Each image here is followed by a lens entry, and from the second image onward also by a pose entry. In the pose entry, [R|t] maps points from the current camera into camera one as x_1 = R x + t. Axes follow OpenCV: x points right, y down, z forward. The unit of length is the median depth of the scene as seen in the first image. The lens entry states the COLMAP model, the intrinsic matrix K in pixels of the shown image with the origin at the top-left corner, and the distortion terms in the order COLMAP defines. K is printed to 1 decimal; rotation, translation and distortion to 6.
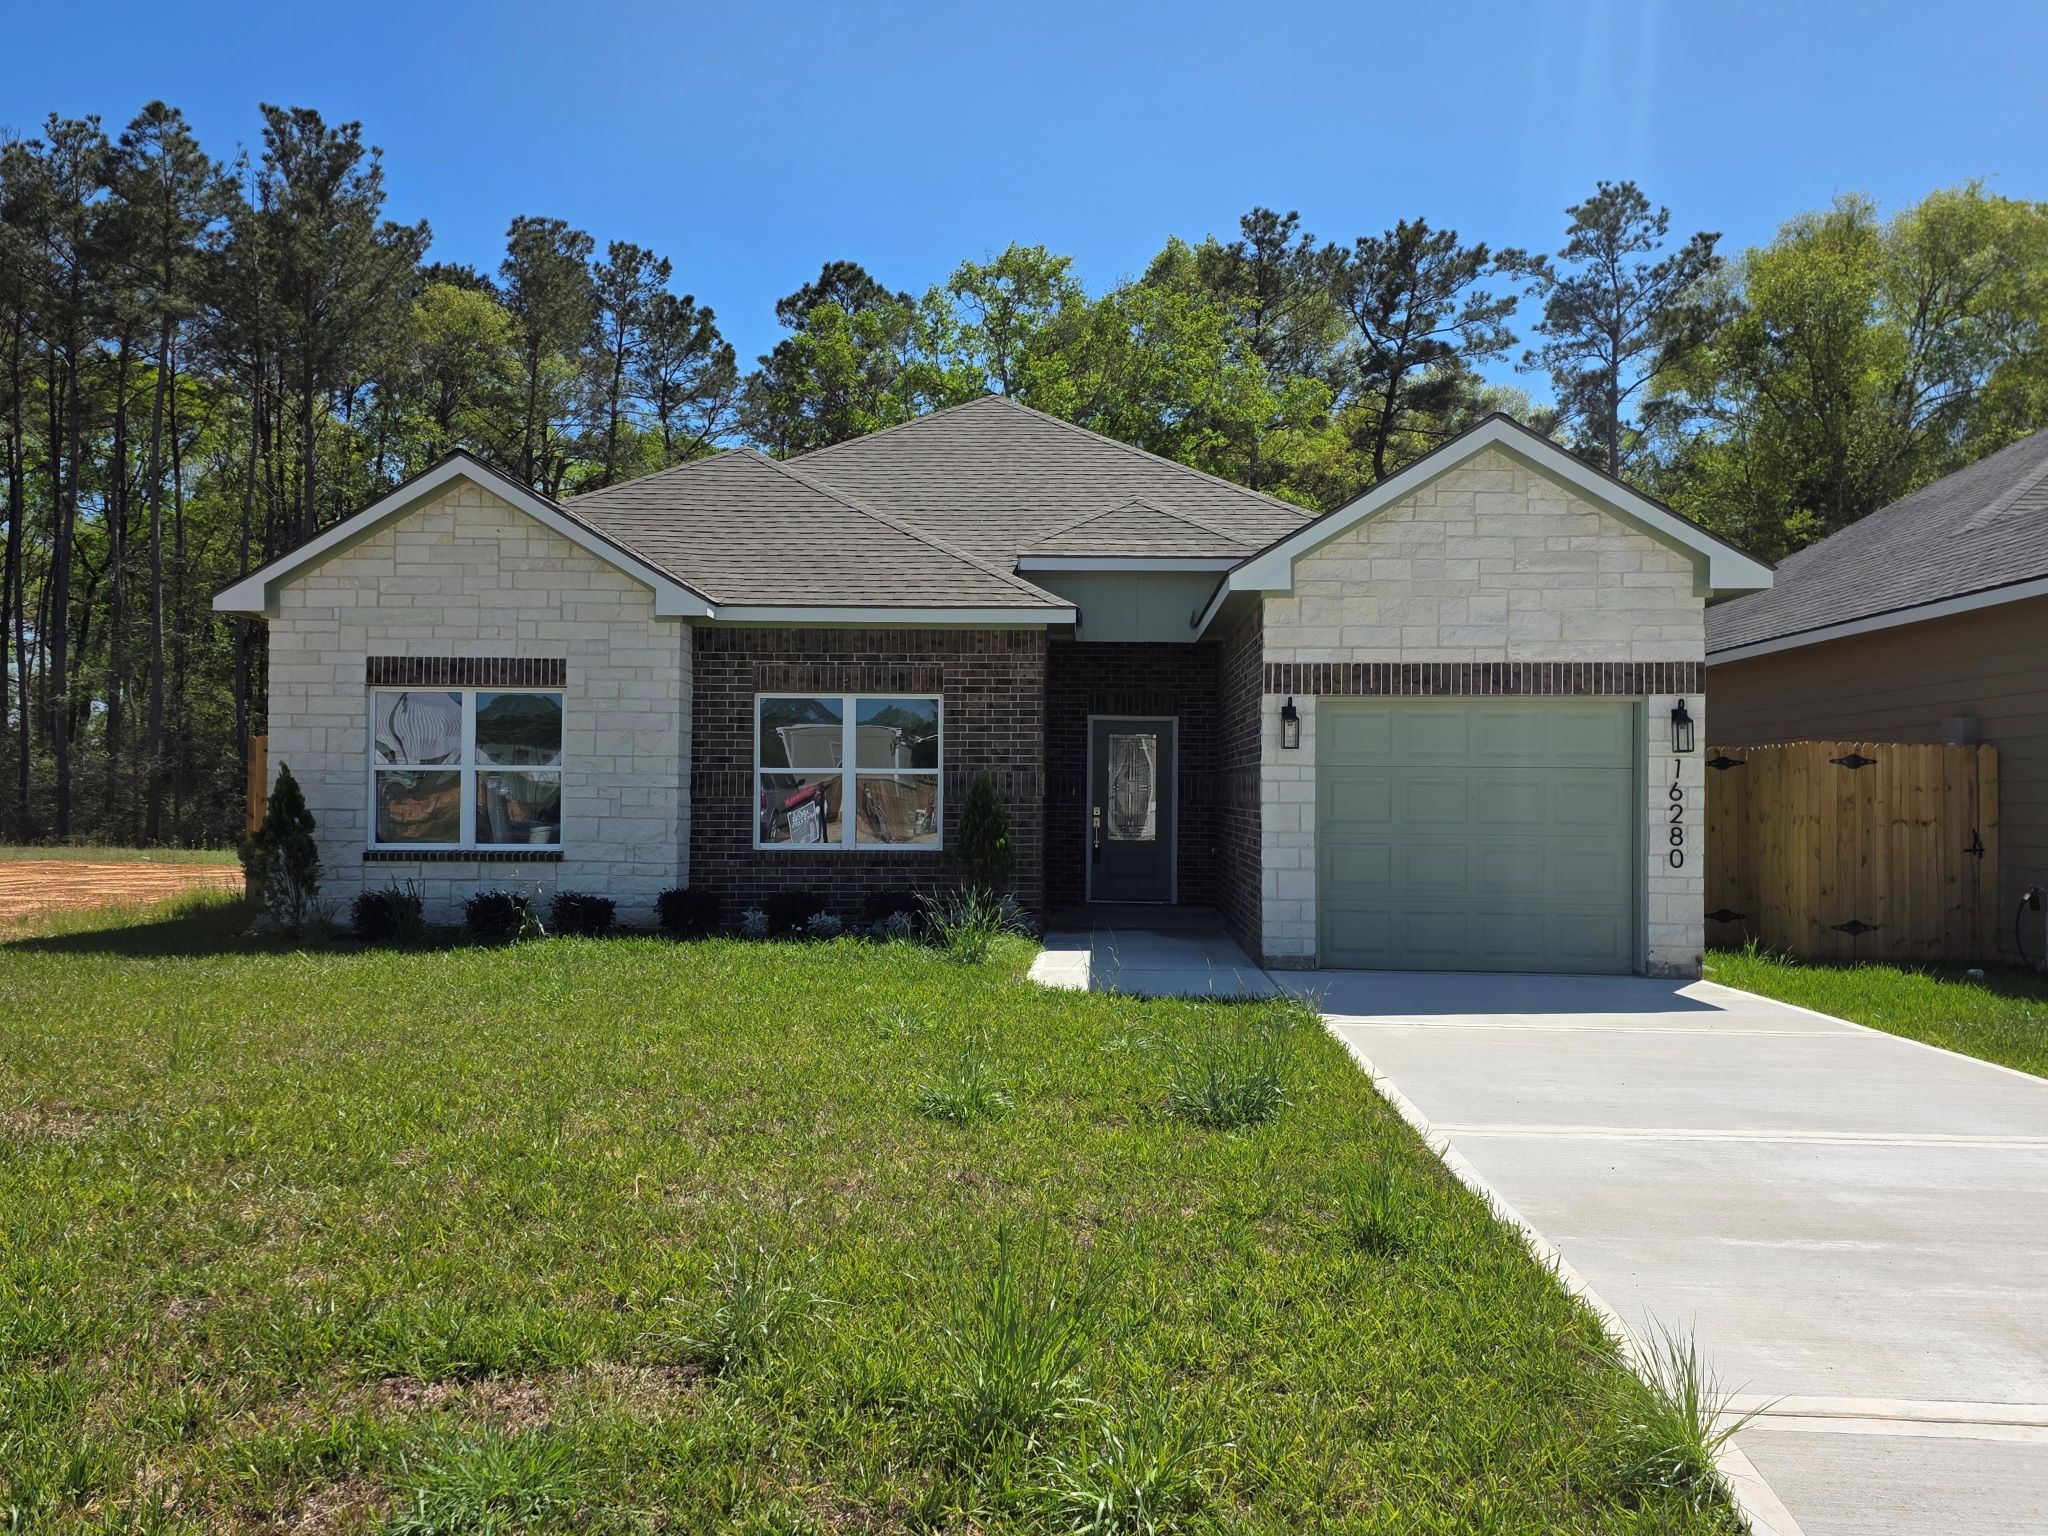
lens RADIAL K [[1667.7, 0, 1024.0], [0, 1667.7, 768.0], [0, 0, 1]] dist [0.129095, -0.173619]
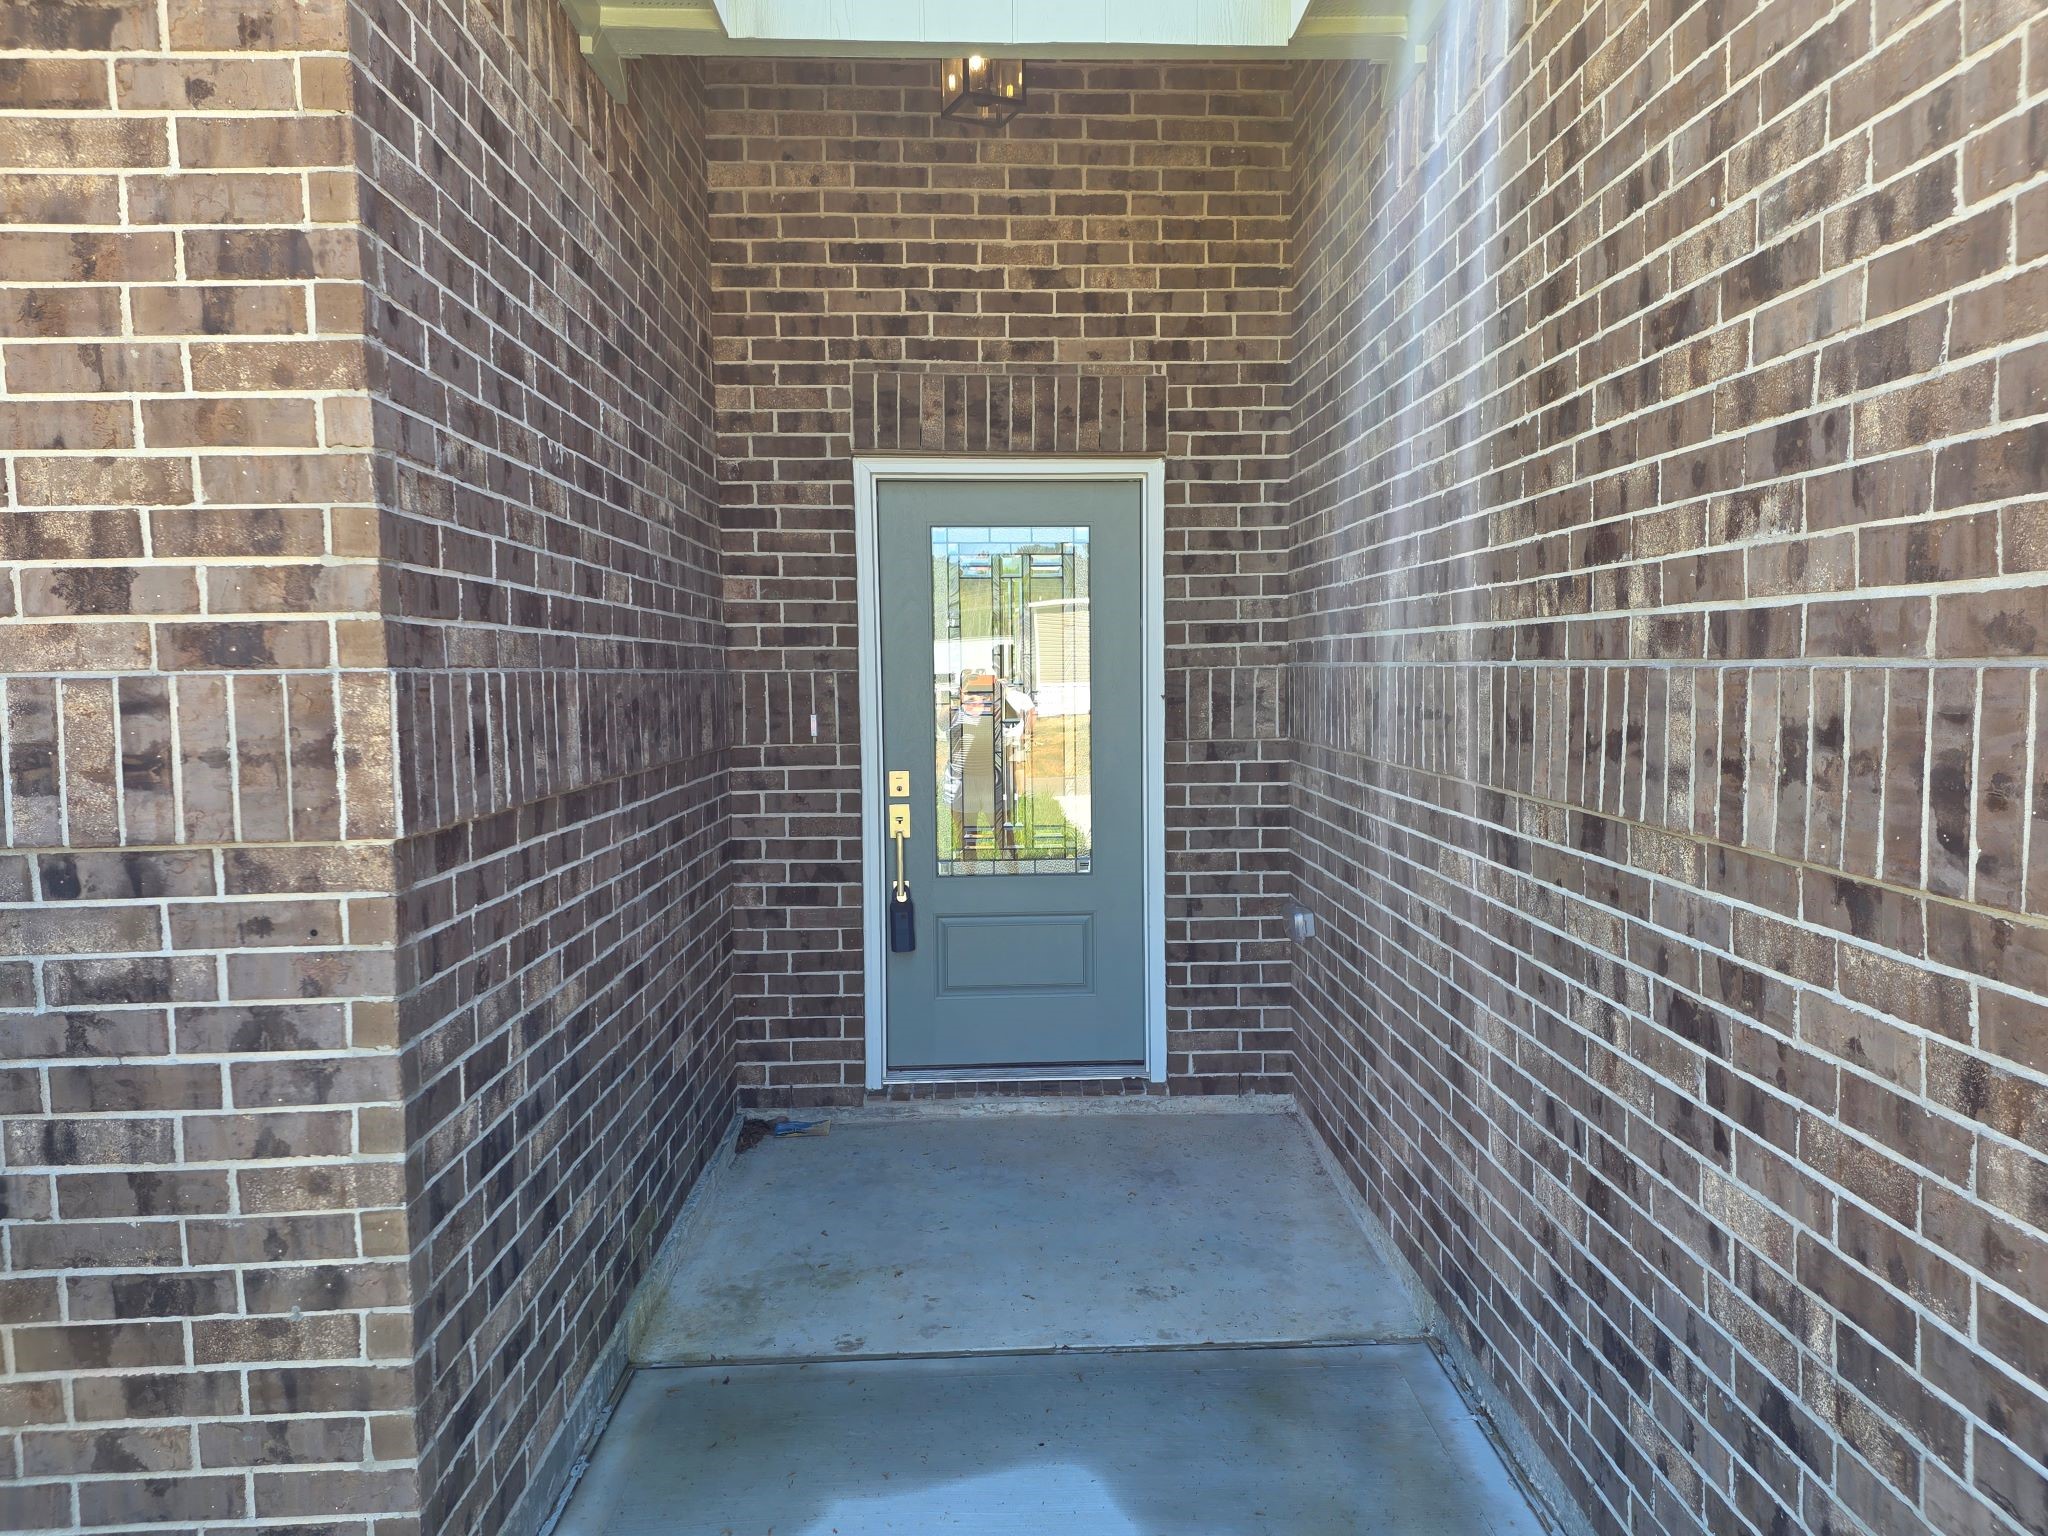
lens RADIAL K [[1451.3, 0, 1035.6], [0, 1451.3, 777.0], [0, 0, 1]] dist [0.100818, -0.116510]
pose [[0.997054, -0.026470, 0.071992, 0.058466], [0.019811, 0.995591, 0.091687, 0.000877], [-0.074101, -0.089991, 0.993182, 0.866889]]
